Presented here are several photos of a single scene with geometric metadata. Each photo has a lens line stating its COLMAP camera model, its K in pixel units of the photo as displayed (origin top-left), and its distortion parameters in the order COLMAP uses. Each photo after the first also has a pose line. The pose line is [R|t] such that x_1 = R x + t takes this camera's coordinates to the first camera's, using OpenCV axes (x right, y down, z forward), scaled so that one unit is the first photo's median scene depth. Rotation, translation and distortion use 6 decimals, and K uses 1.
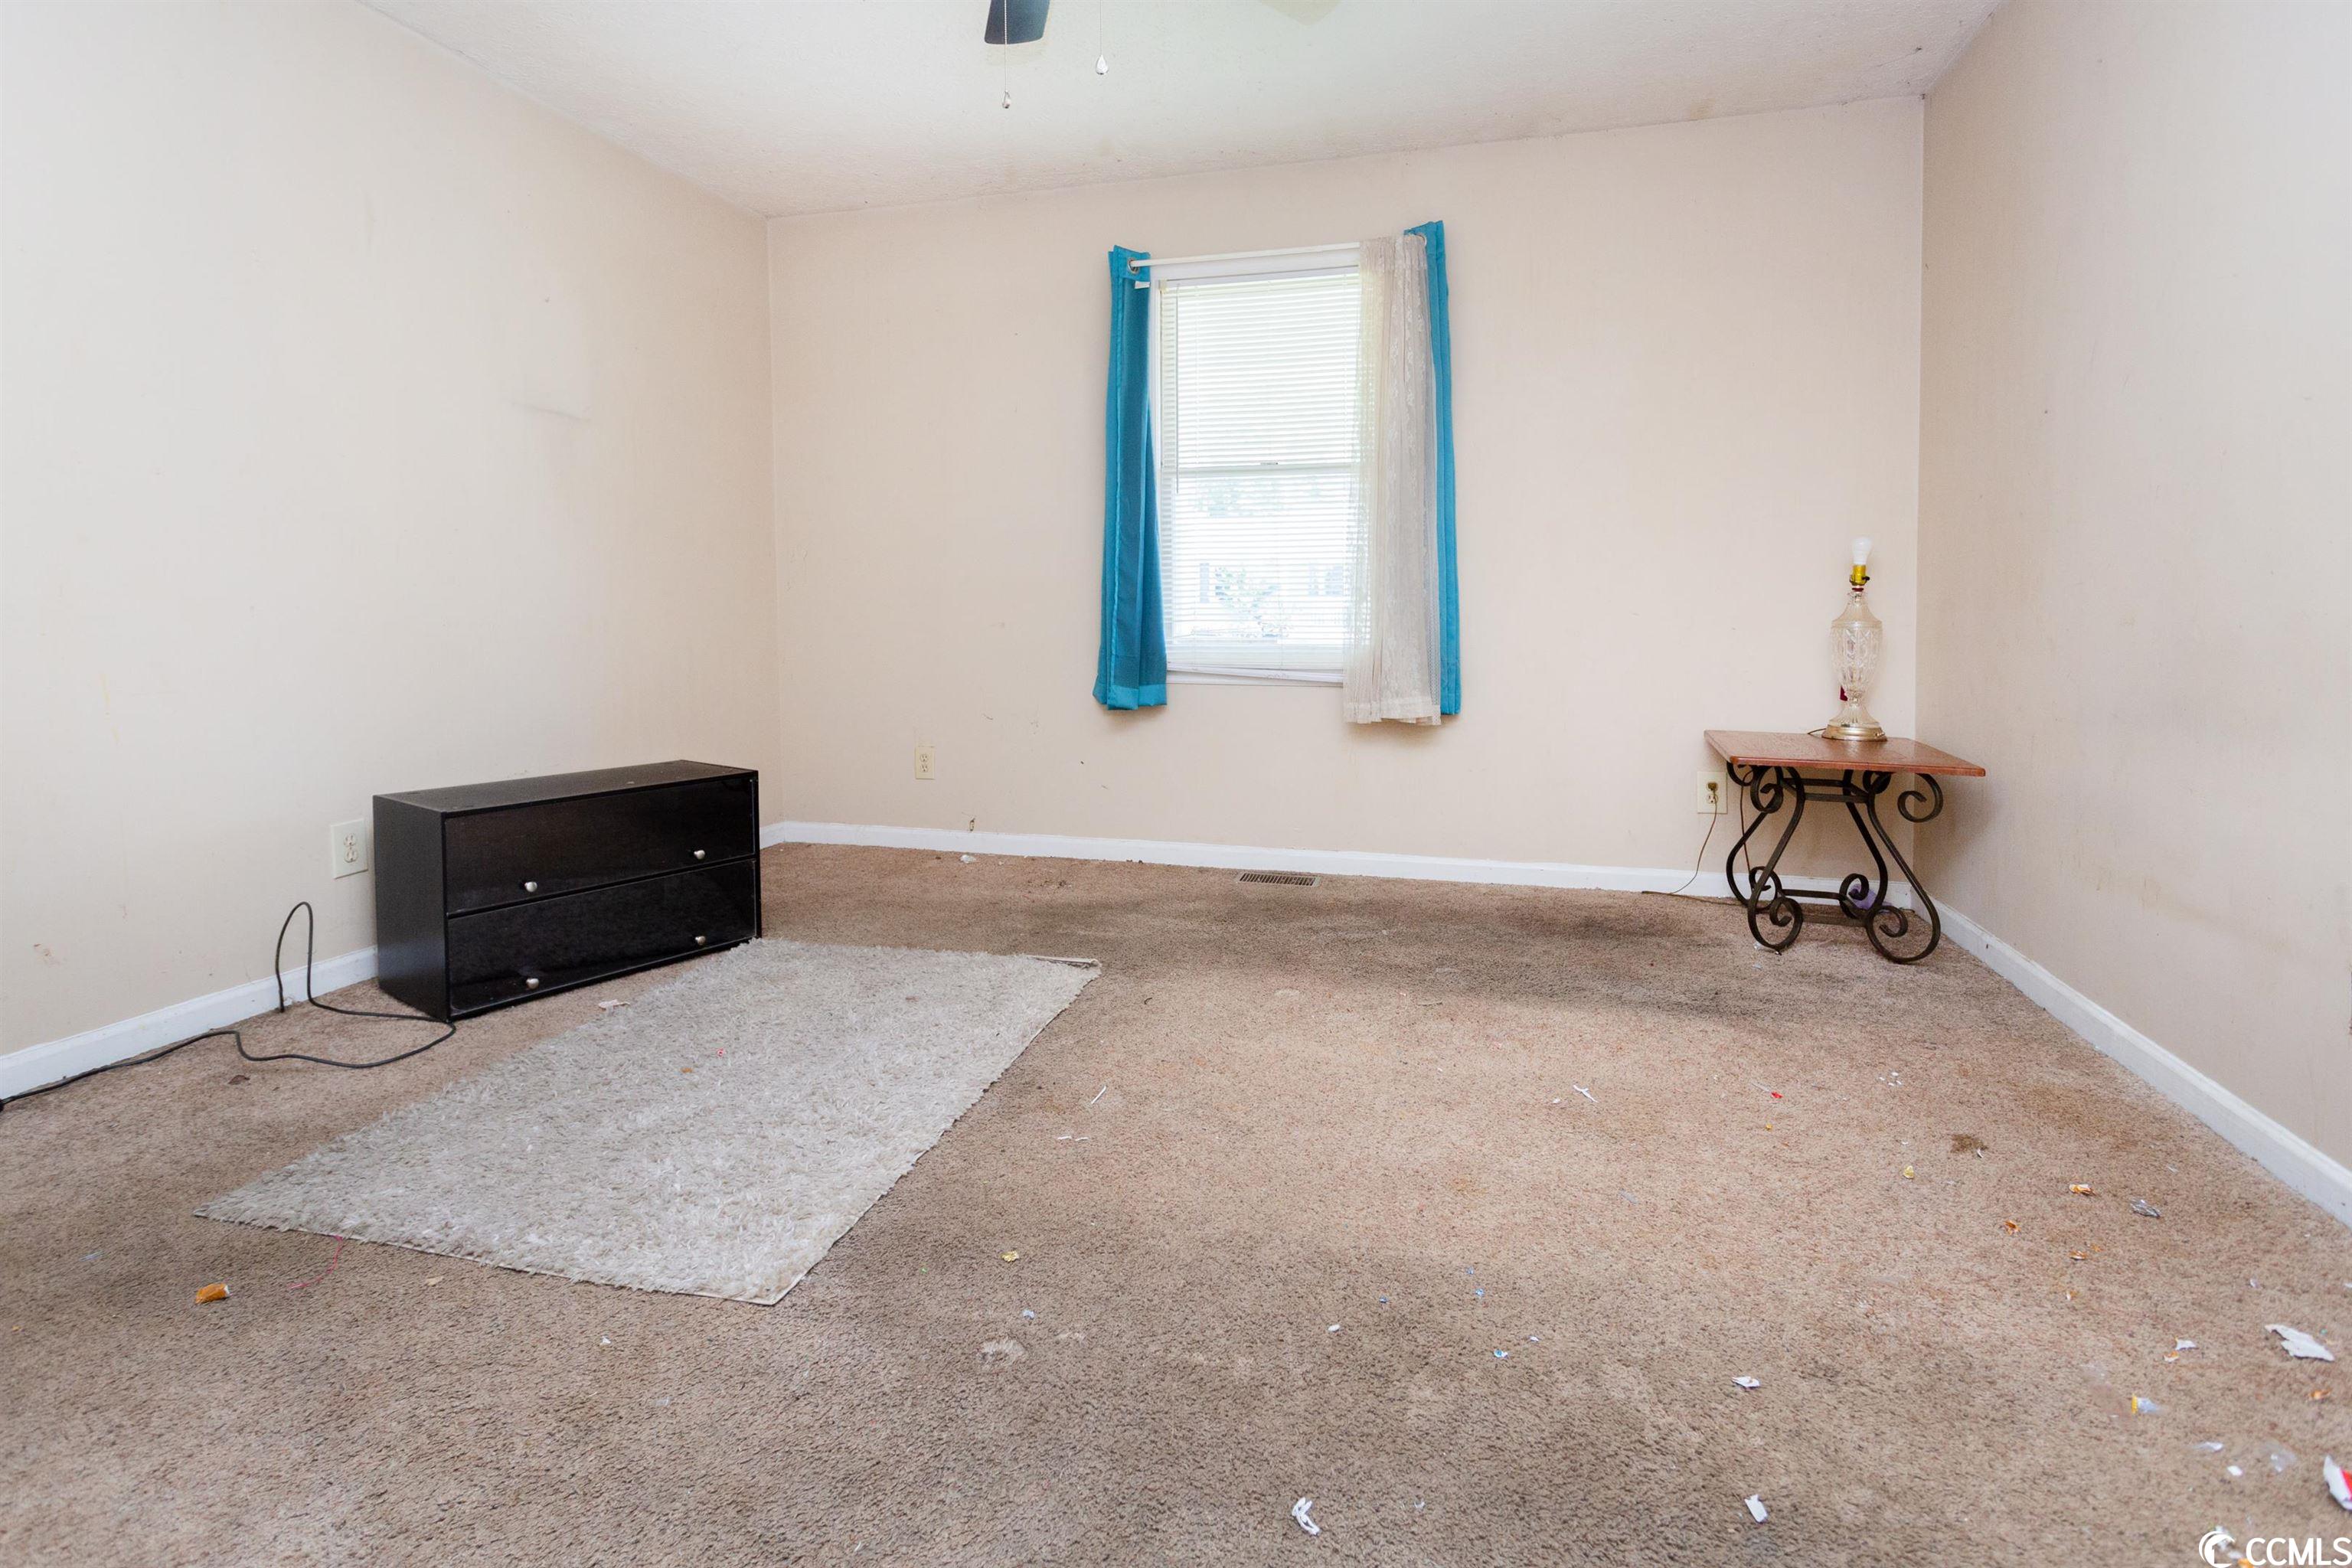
lens RADIAL K [[1133.9, 0, 1165.6], [0, 1133.9, 696.5], [0, 0, 1]] dist [-0.005119, -0.000254]
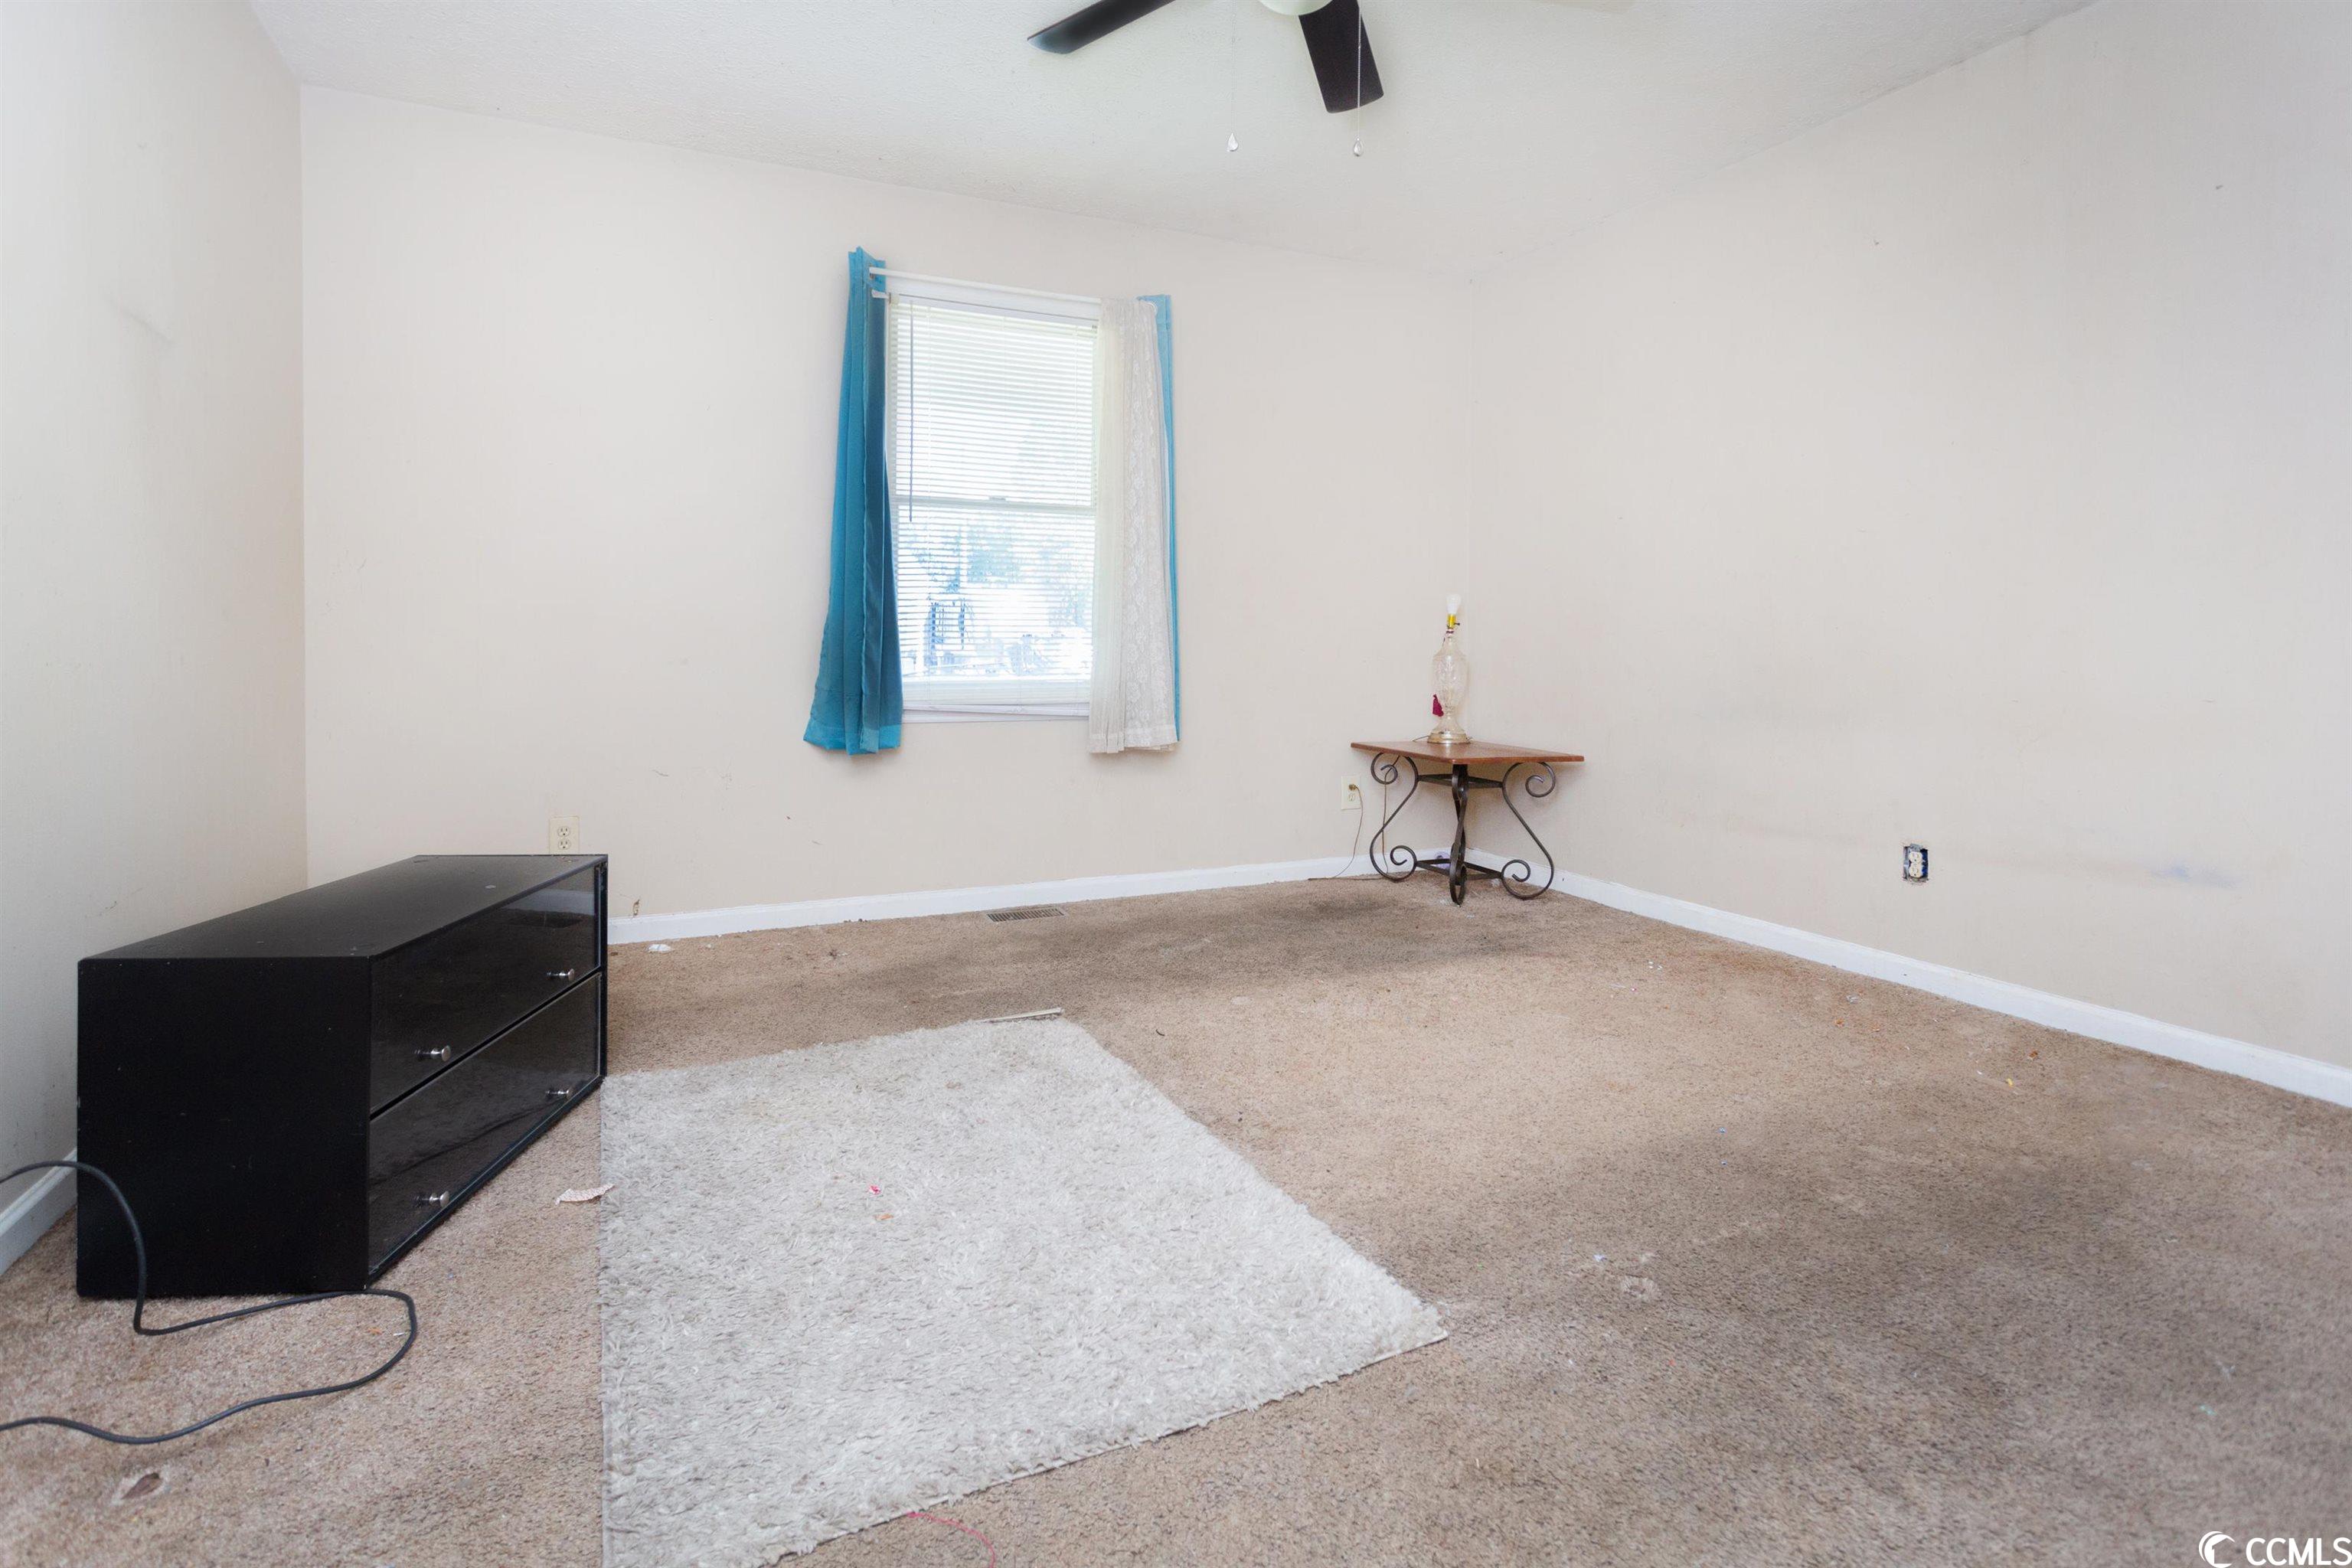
lens RADIAL K [[1145.6, 0, 1168.8], [0, 1145.6, 709.9], [0, 0, 1]] dist [0.002150, 0.000330]
pose [[0.772577, -0.030624, 0.634182, -0.462396], [0.044183, 0.999008, -0.005584, -0.008222], [-0.633382, 0.032335, 0.773164, 0.141514]]
